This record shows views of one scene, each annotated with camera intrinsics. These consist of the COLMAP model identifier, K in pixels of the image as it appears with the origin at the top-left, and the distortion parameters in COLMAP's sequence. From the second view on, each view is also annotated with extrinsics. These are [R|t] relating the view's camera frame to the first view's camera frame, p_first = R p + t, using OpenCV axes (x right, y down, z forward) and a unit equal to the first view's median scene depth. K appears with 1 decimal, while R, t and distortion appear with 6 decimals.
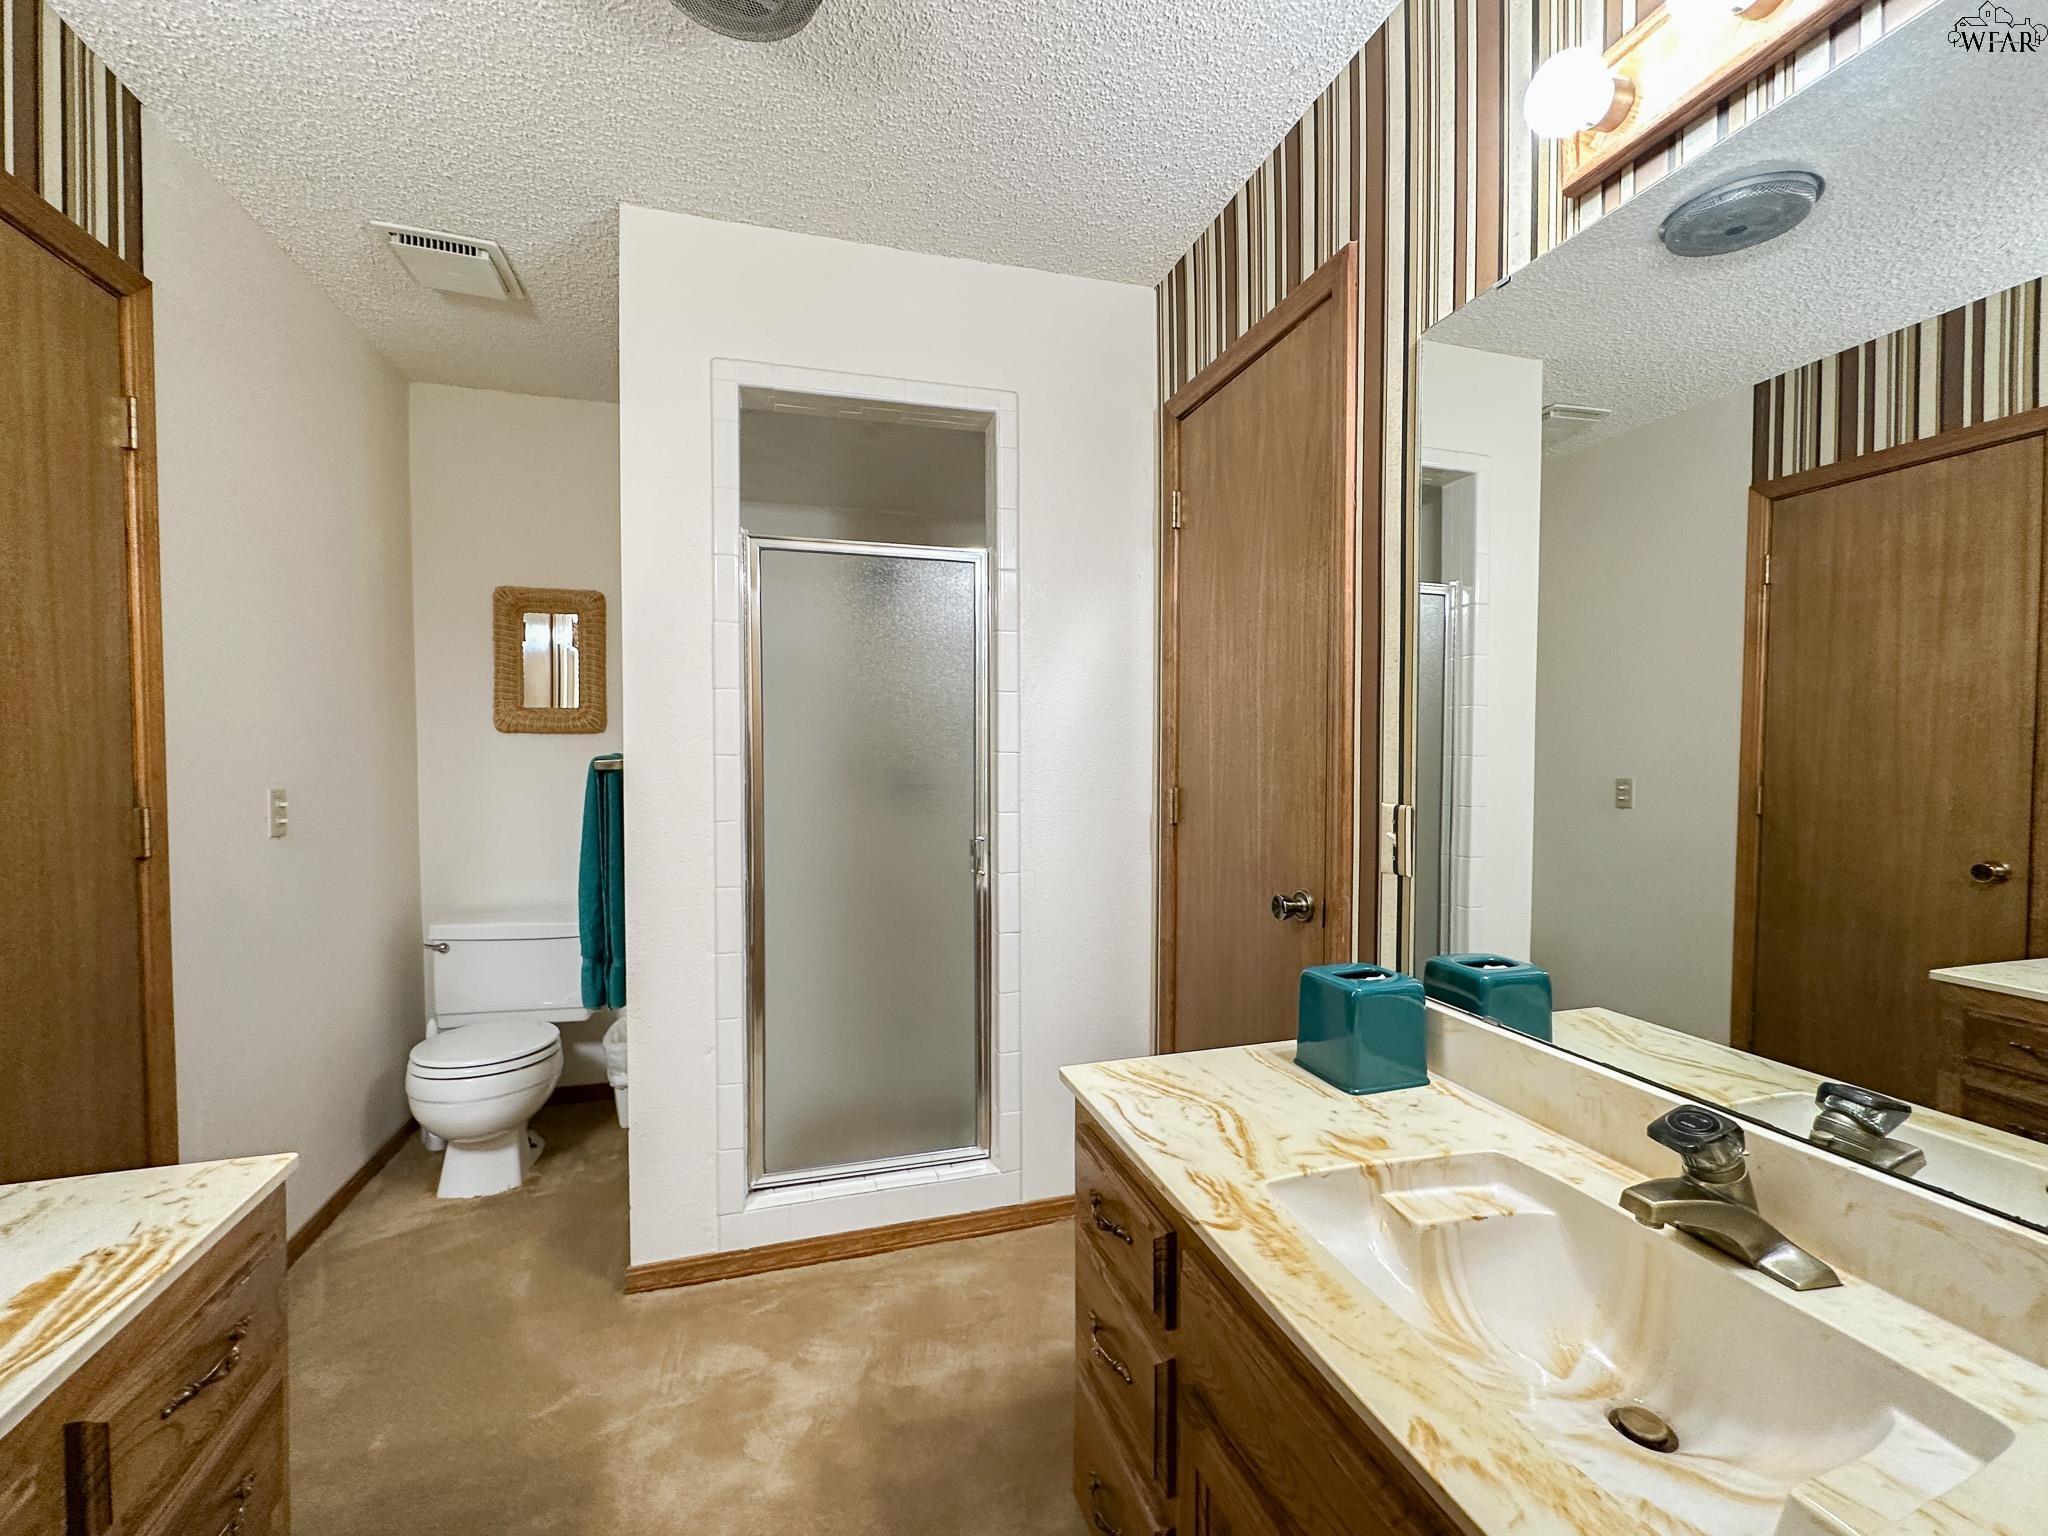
lens RADIAL K [[822.9, 0, 1020.5], [0, 822.9, 767.7], [0, 0, 1]] dist [-0.004785, 0.001101]
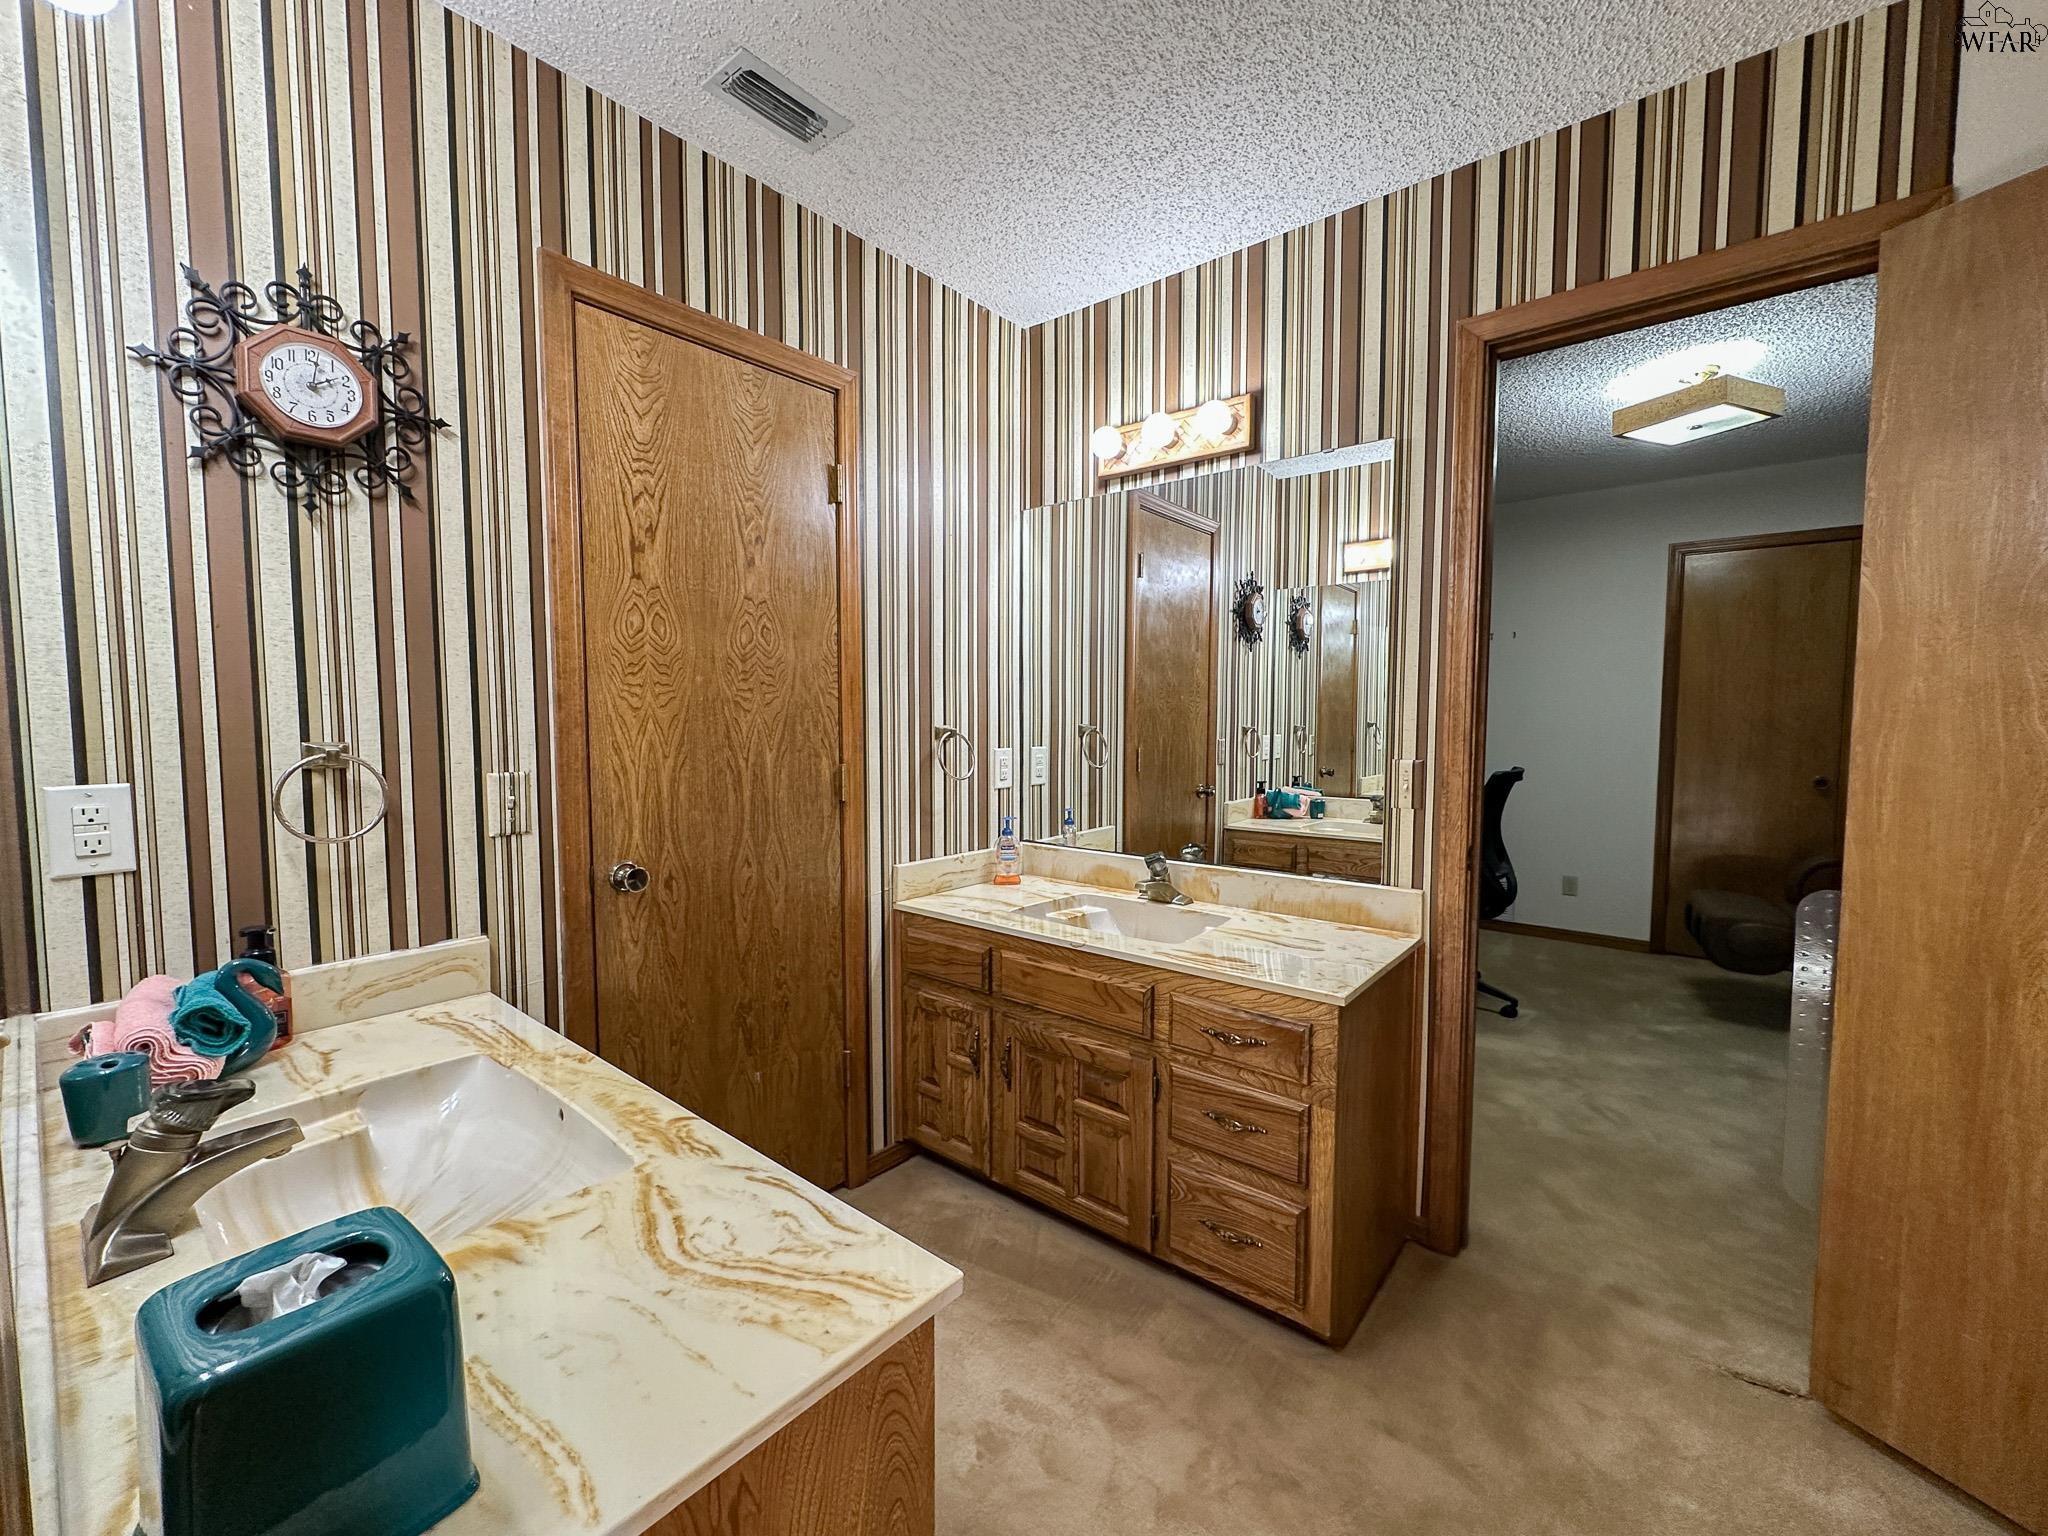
lens RADIAL K [[822.9, 0, 1020.5], [0, 822.9, 767.7], [0, 0, 1]] dist [-0.004785, 0.001101]
pose [[-0.827315, 0.031705, -0.560842, 0.401169], [-0.017071, 0.996526, 0.081517, -0.049654], [0.561478, 0.077014, -0.823900, 1.798975]]
